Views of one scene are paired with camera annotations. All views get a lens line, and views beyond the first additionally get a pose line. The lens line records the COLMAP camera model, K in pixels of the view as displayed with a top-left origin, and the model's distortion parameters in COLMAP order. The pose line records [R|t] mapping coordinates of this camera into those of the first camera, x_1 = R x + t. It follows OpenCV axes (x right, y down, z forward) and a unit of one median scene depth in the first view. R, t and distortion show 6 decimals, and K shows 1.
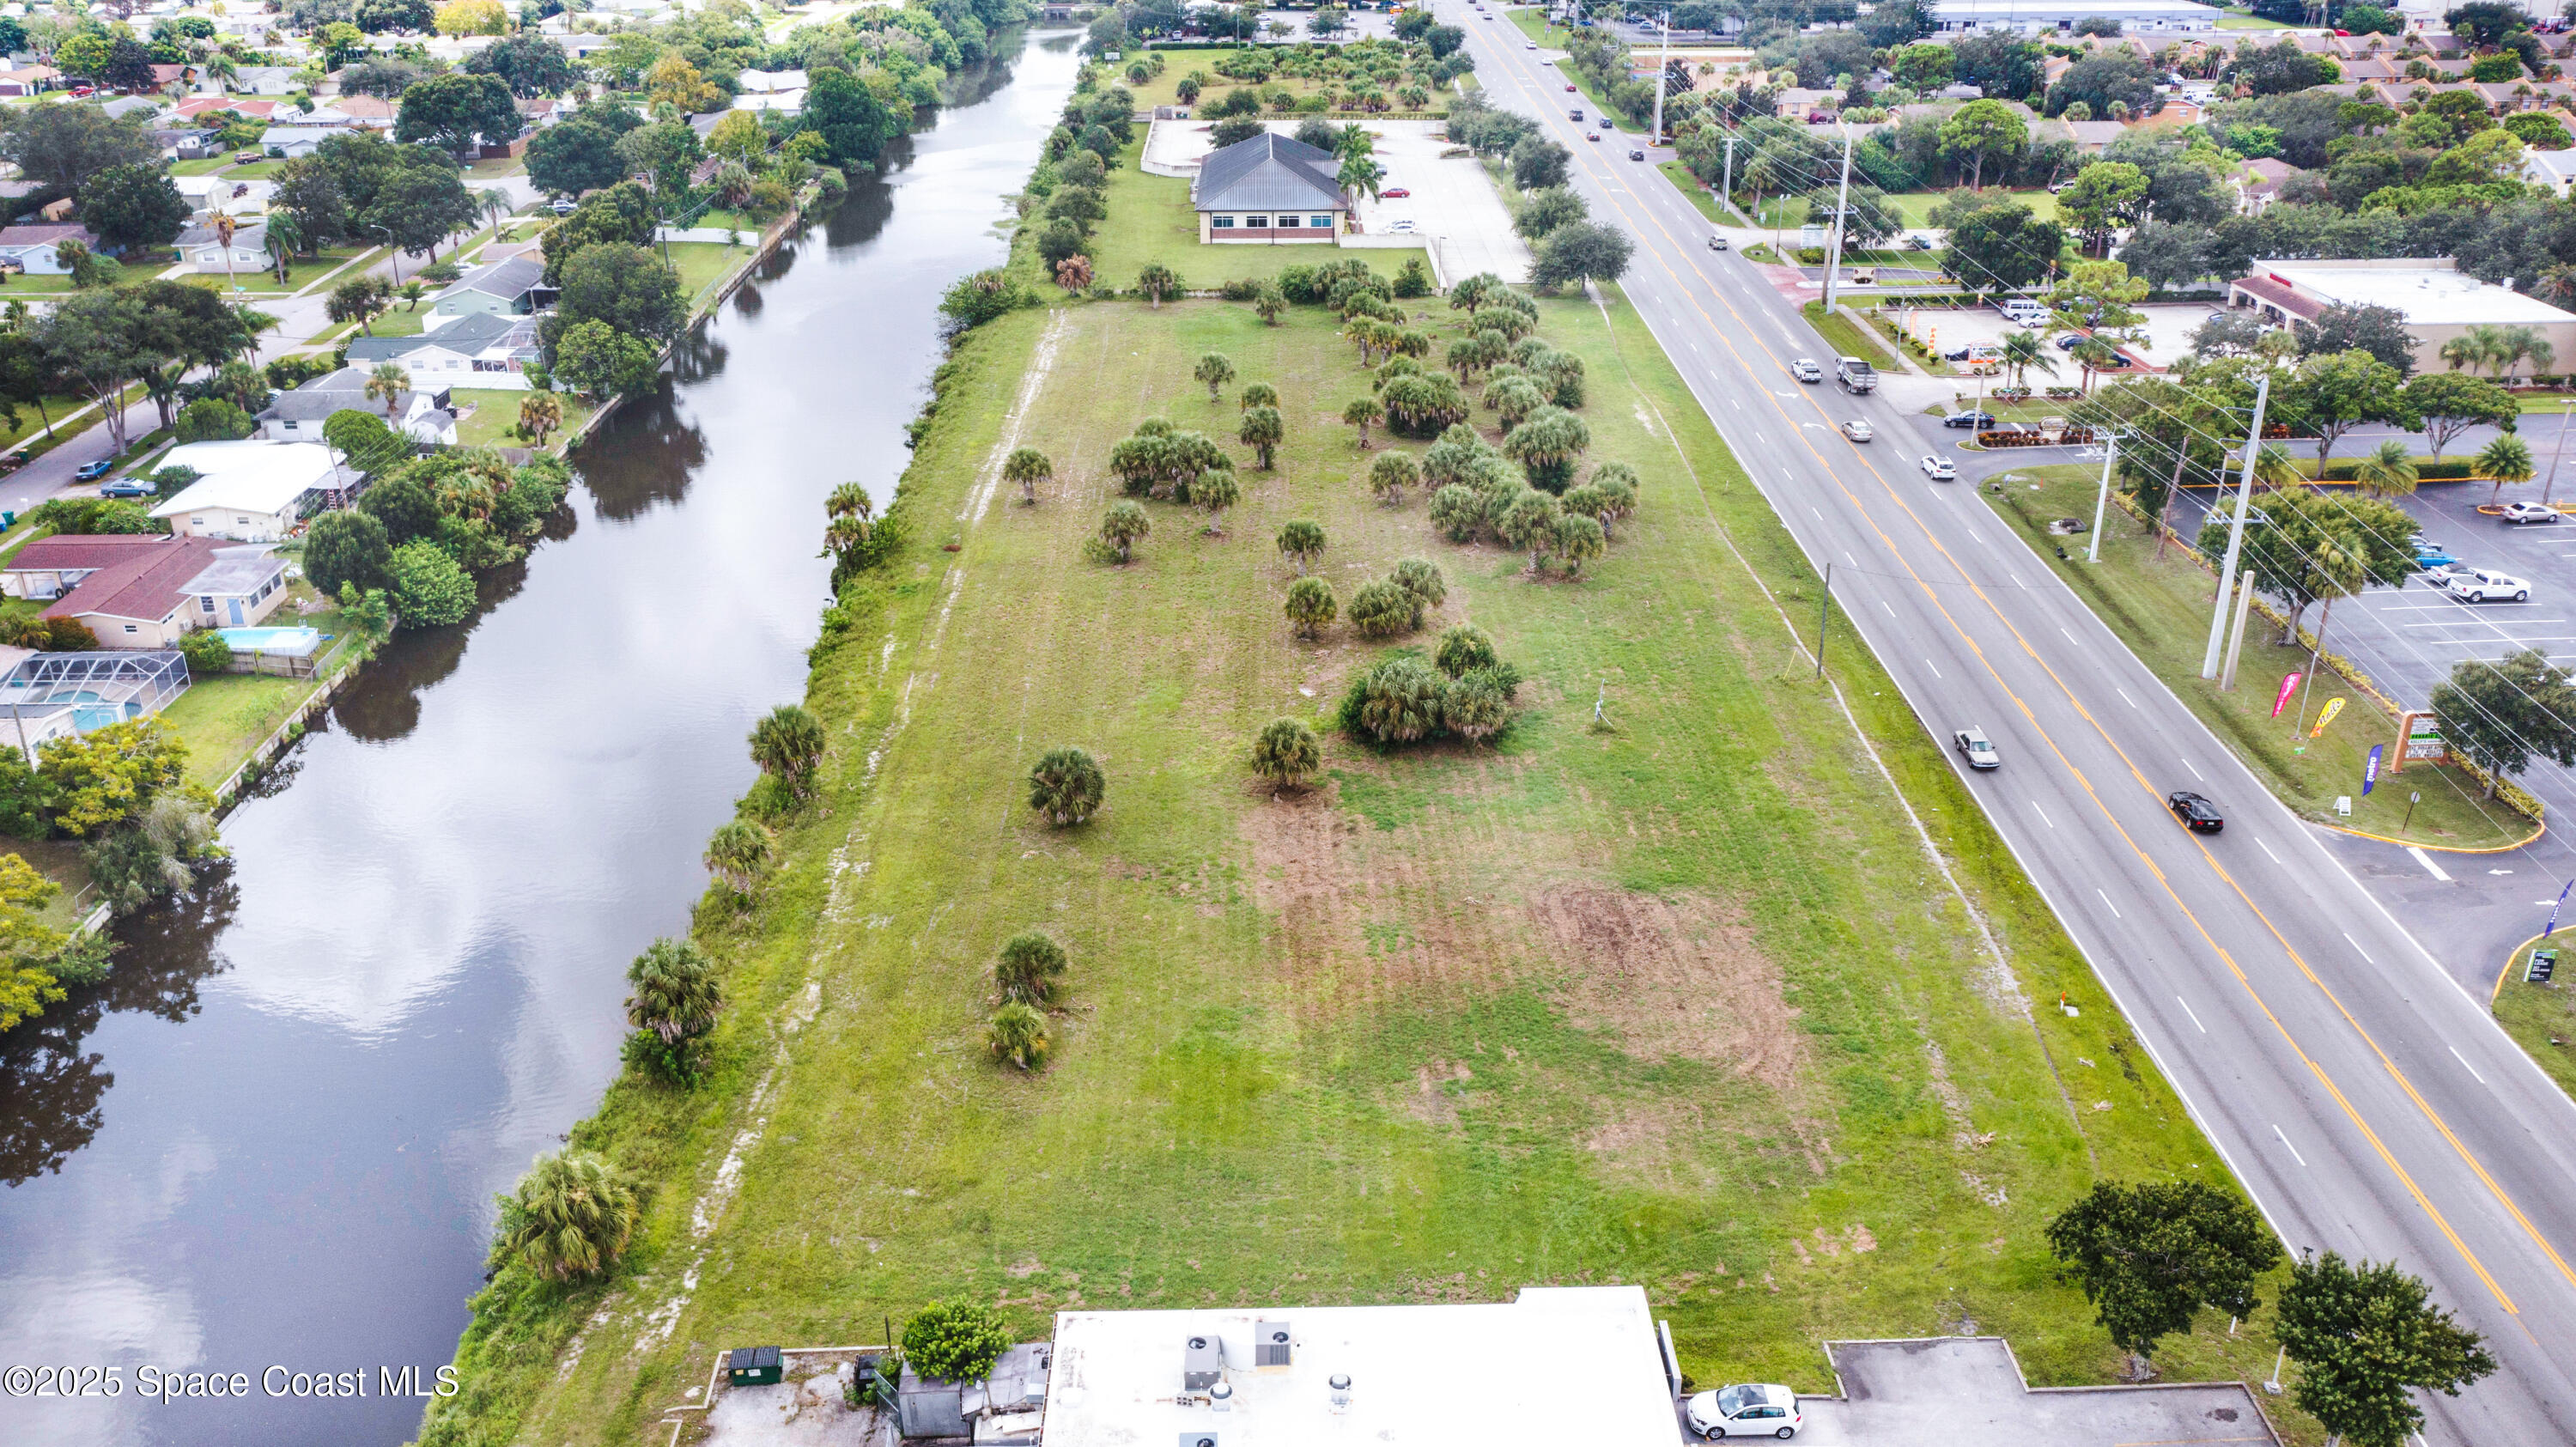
lens RADIAL K [[2088.3, 0, 1288.0], [0, 2088.3, 723.5], [0, 0, 1]] dist [-0.012853, 0.003733]
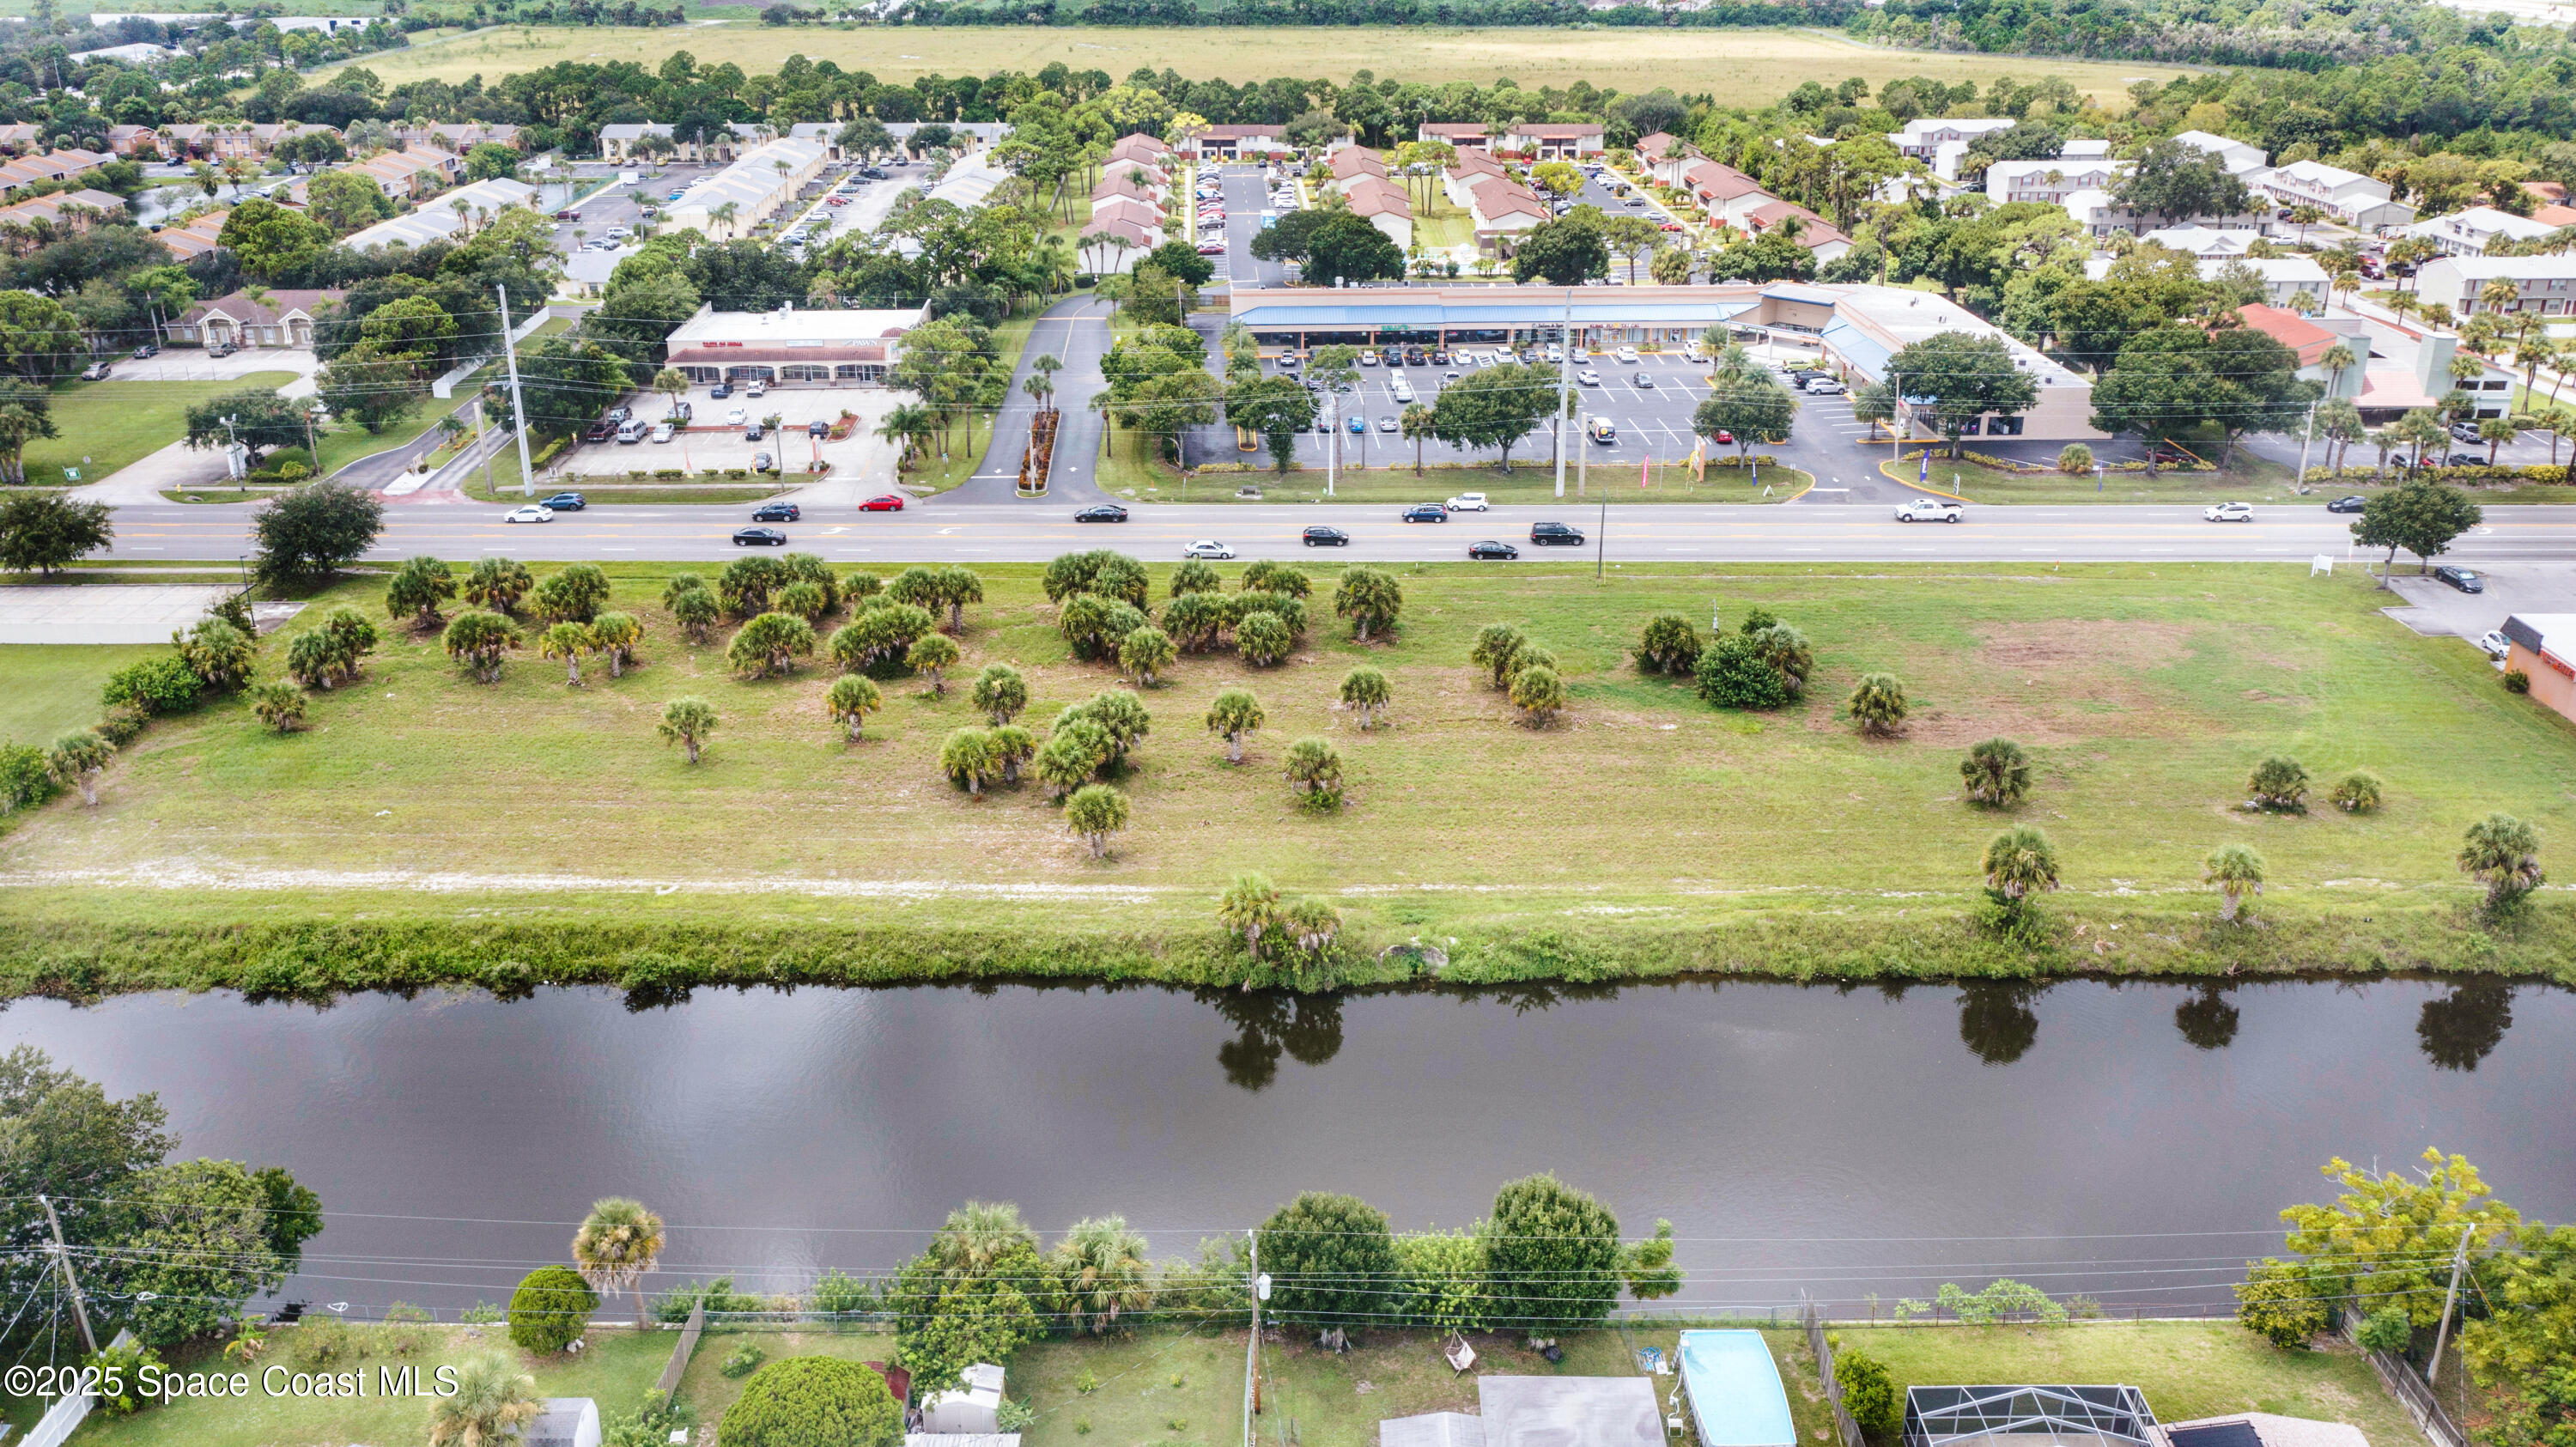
lens RADIAL K [[2088.3, 0, 1288.0], [0, 2088.3, 723.5], [0, 0, 1]] dist [-0.012853, 0.003733]
pose [[0.018507, -0.375800, 0.926516, -0.794497], [0.414272, 0.846268, 0.334976, -0.367834], [-0.909965, 0.377631, 0.171346, 0.774871]]
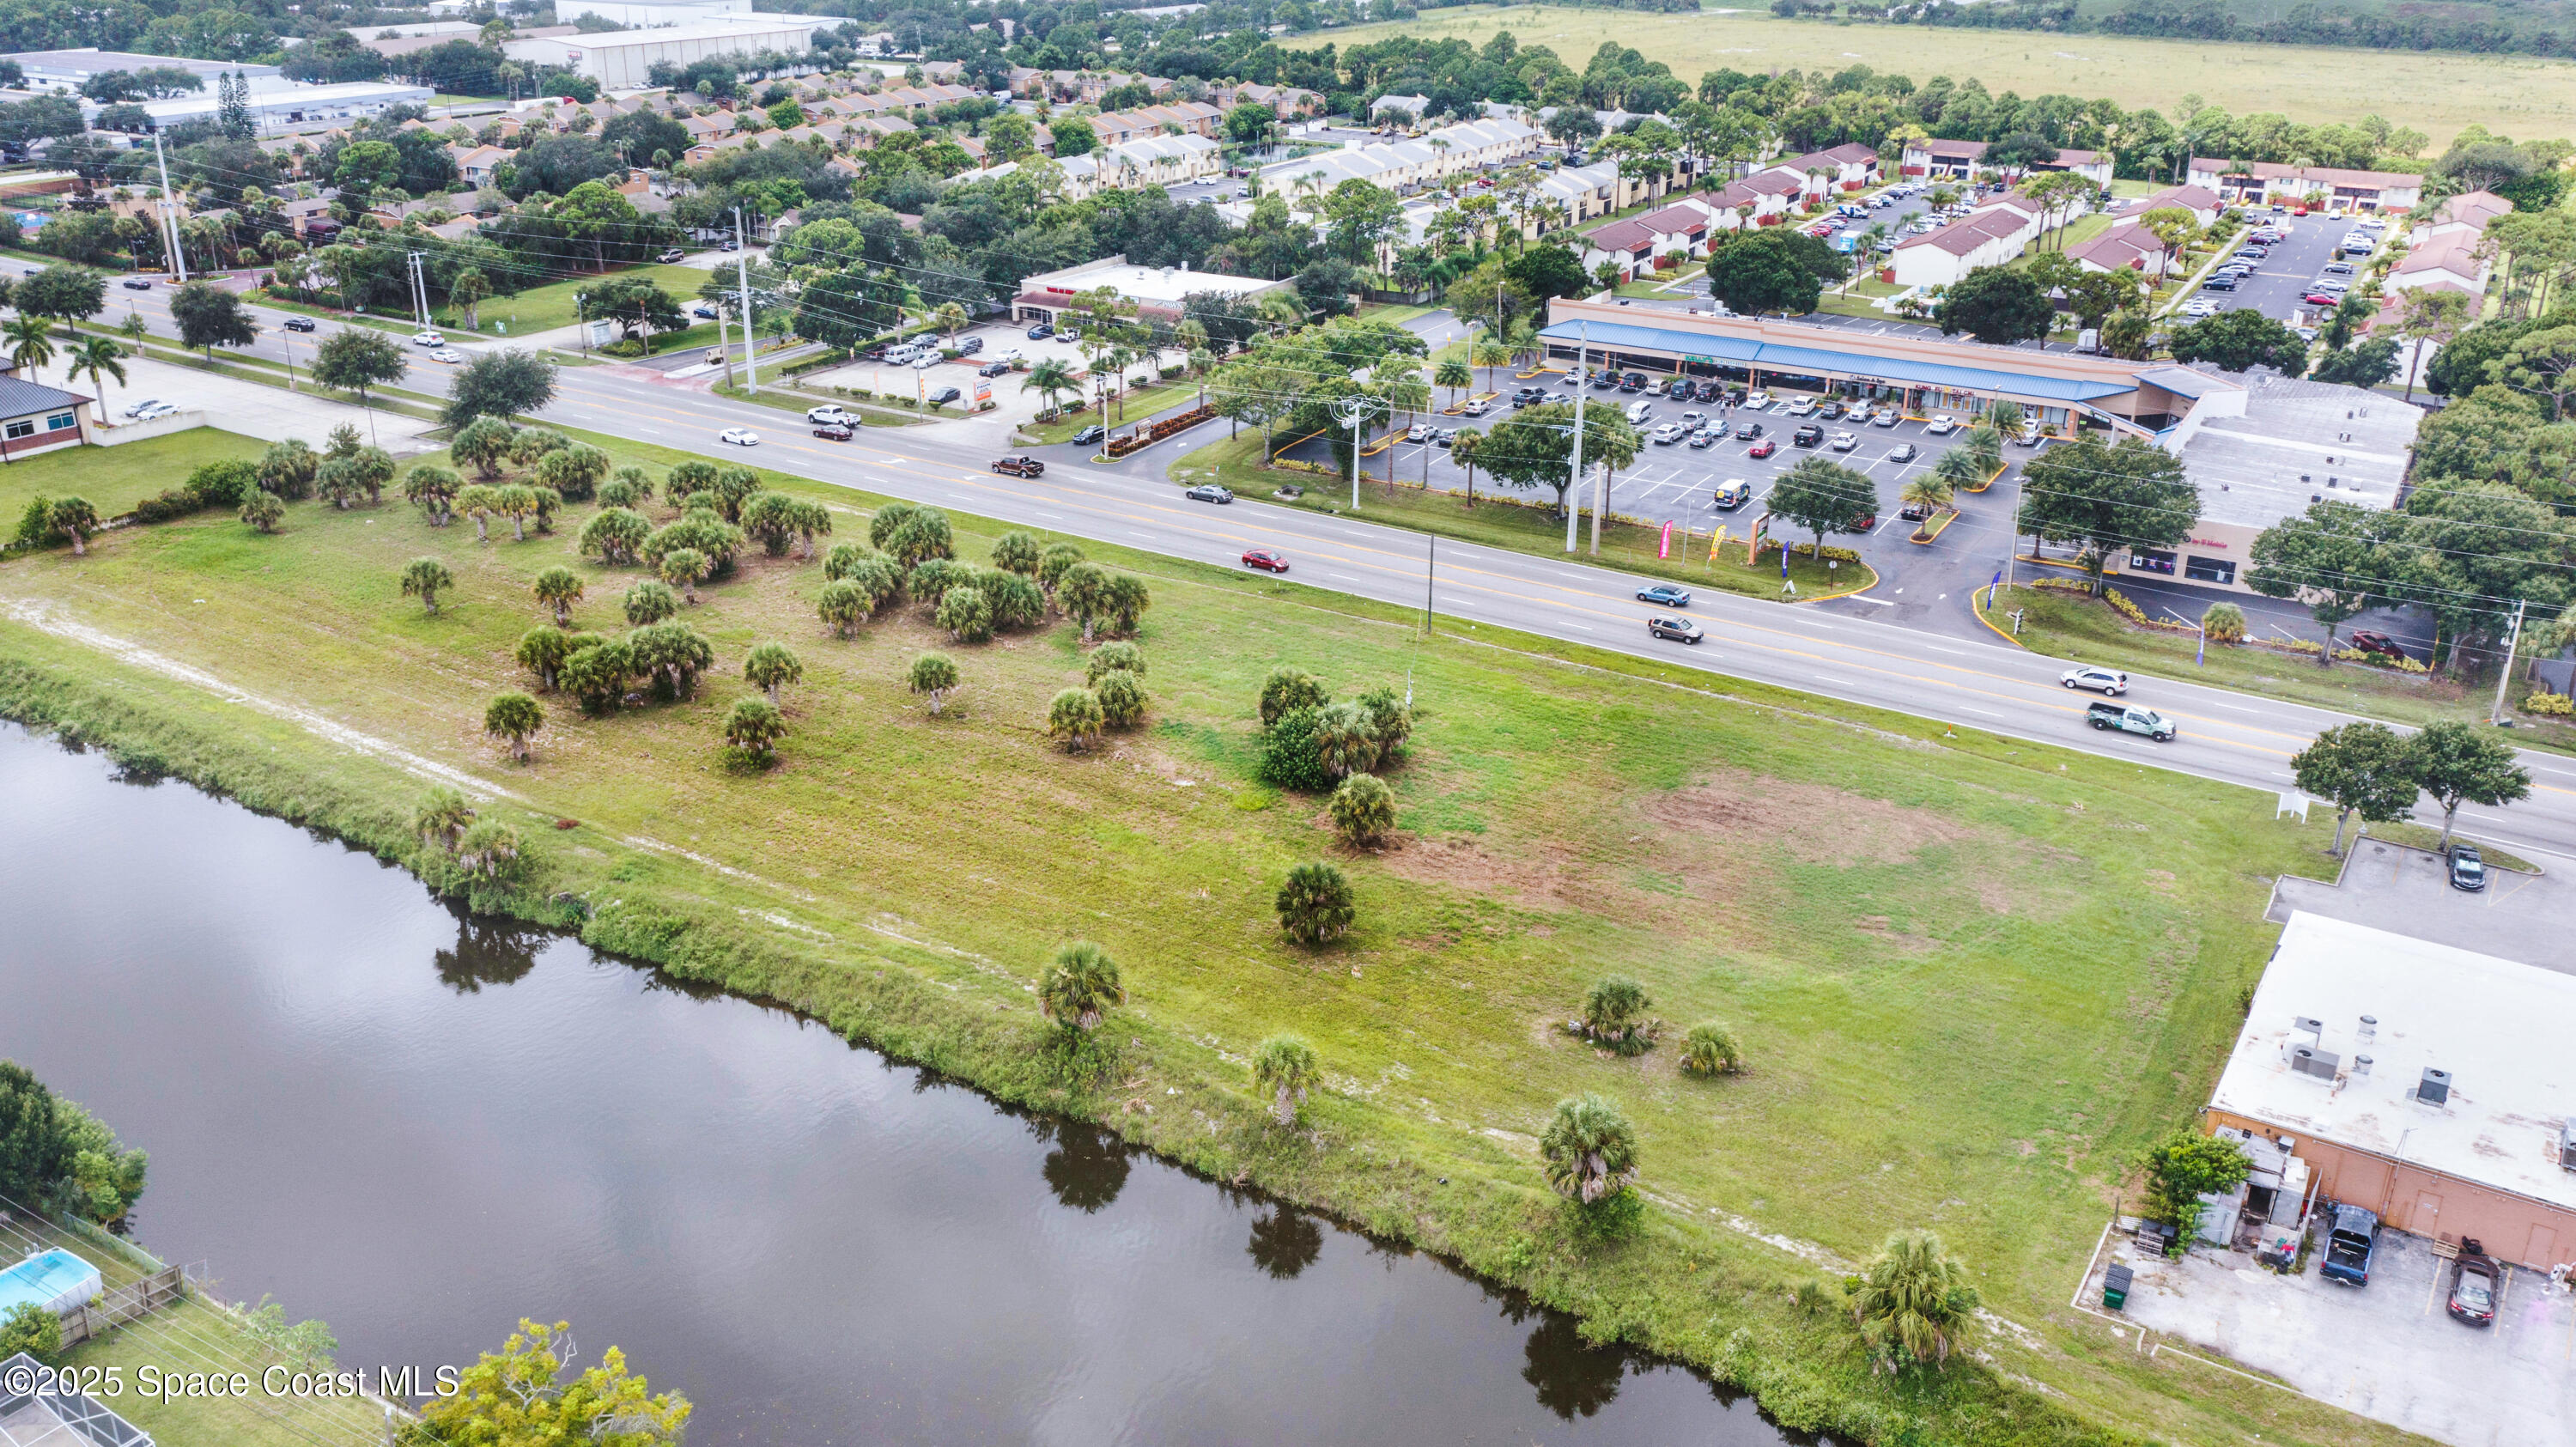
lens RADIAL K [[2088.3, 0, 1288.0], [0, 2088.3, 723.5], [0, 0, 1]] dist [-0.012853, 0.003733]
pose [[0.558470, -0.310405, 0.769259, -0.568828], [0.334416, 0.932900, 0.133655, -0.124829], [-0.759129, 0.182610, 0.624801, 0.252613]]
